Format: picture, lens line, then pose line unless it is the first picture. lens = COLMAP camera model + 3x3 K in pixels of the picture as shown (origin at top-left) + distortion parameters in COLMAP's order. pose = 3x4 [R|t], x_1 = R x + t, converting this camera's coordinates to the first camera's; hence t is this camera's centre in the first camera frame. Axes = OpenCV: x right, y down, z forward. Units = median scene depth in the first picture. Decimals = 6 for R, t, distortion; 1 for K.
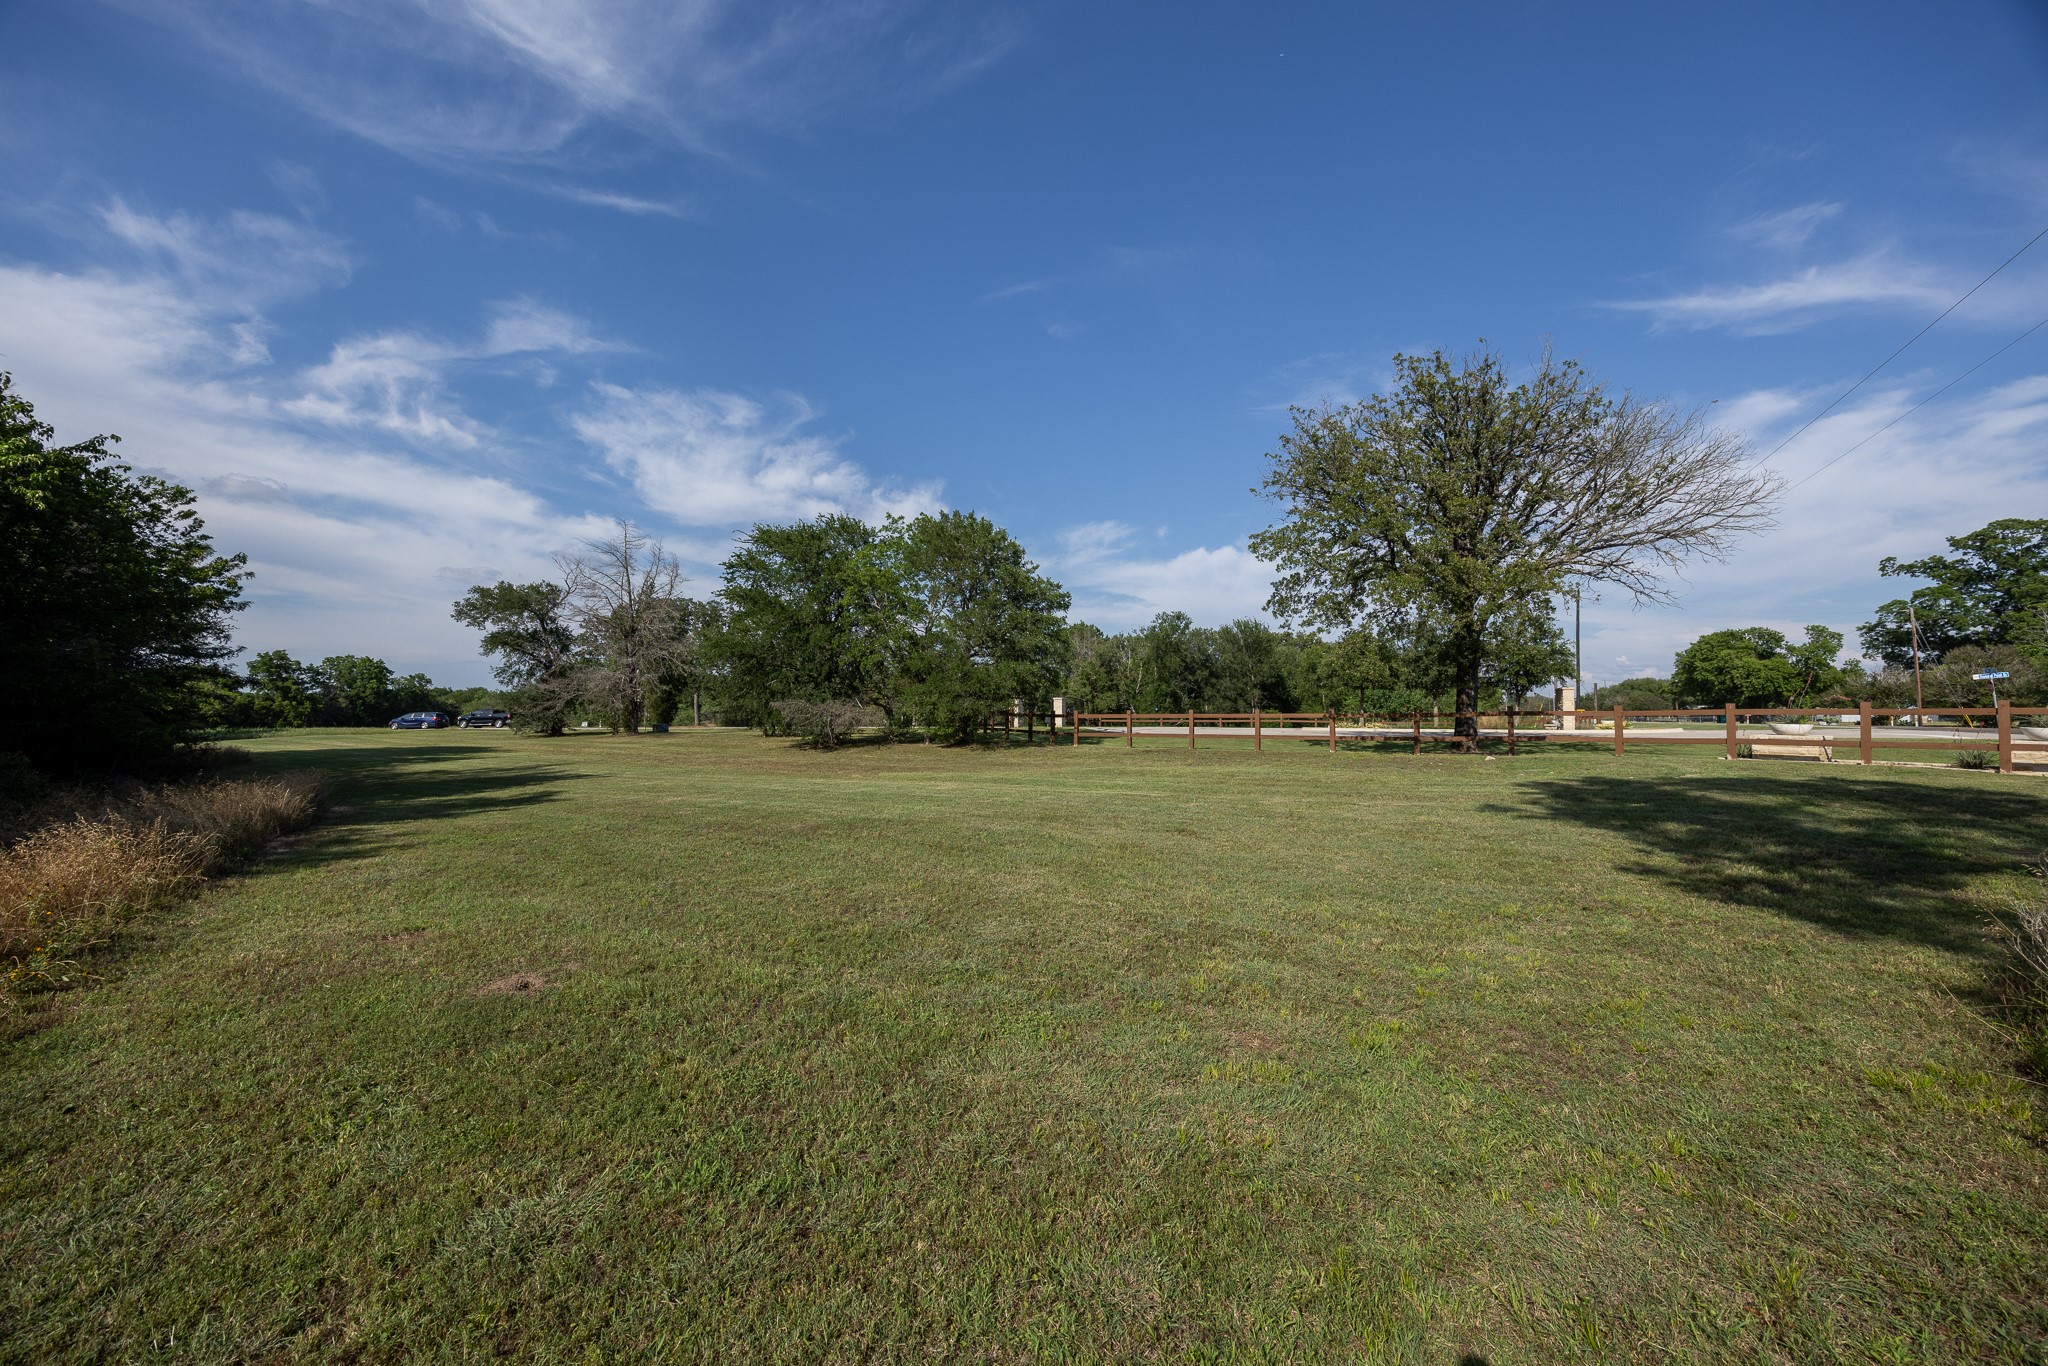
lens RADIAL K [[777.9, 0, 1025.8], [0, 777.9, 671.1], [0, 0, 1]] dist [-0.004450, 0.000146]
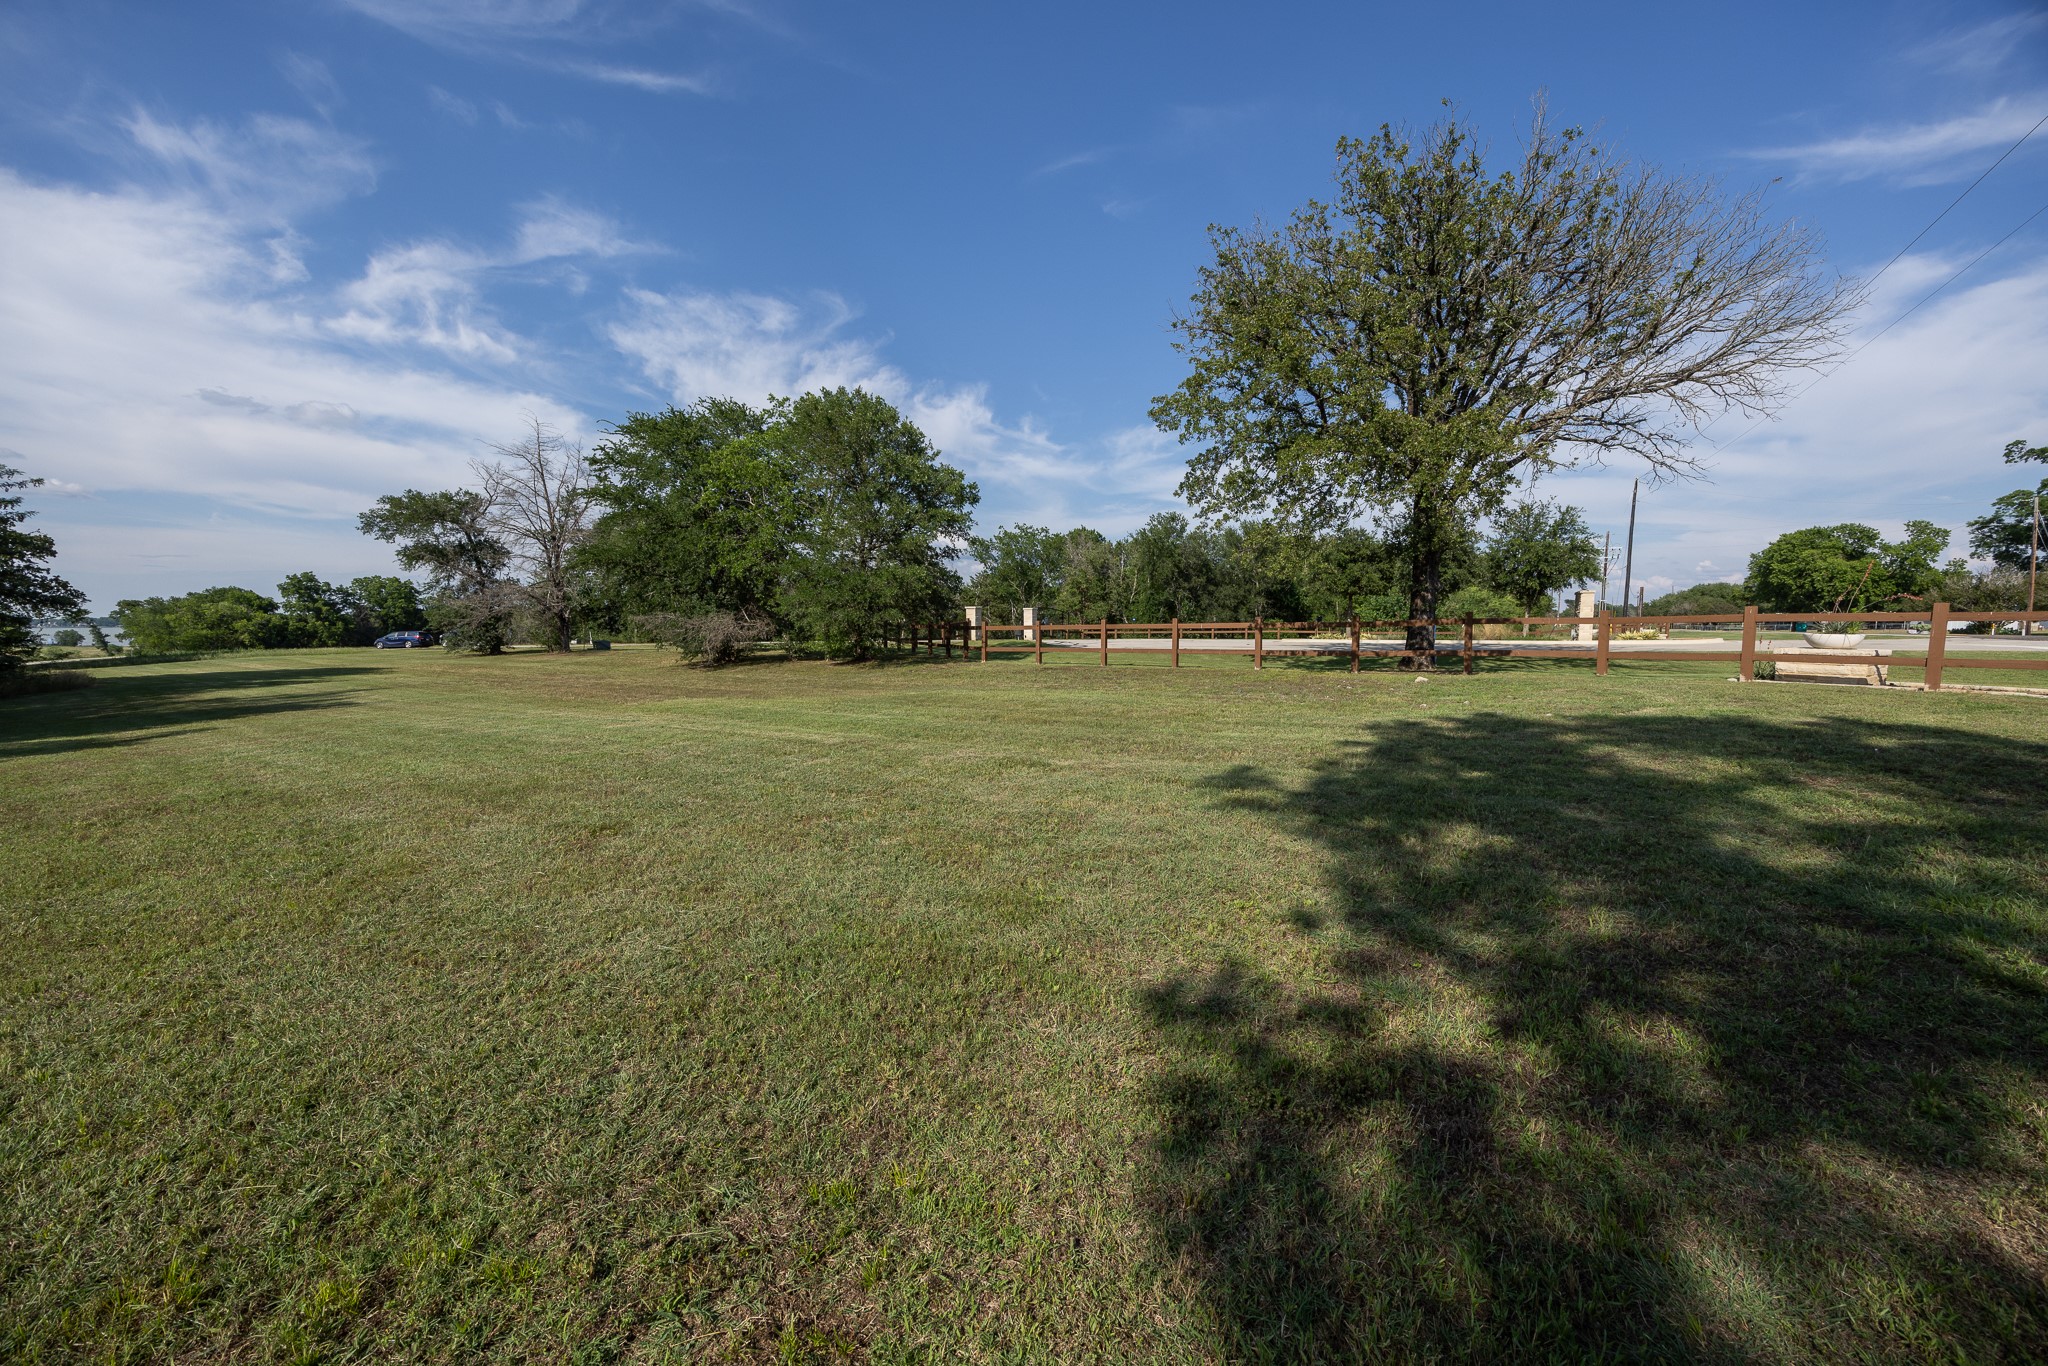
lens RADIAL K [[777.9, 0, 1029.5], [0, 777.9, 684.5], [0, 0, 1]] dist [-0.004450, 0.000146]
pose [[0.998132, -0.004319, -0.060936, 0.091378], [0.012206, 0.991484, 0.129656, 0.004005], [0.059857, -0.130157, 0.989685, 0.073718]]
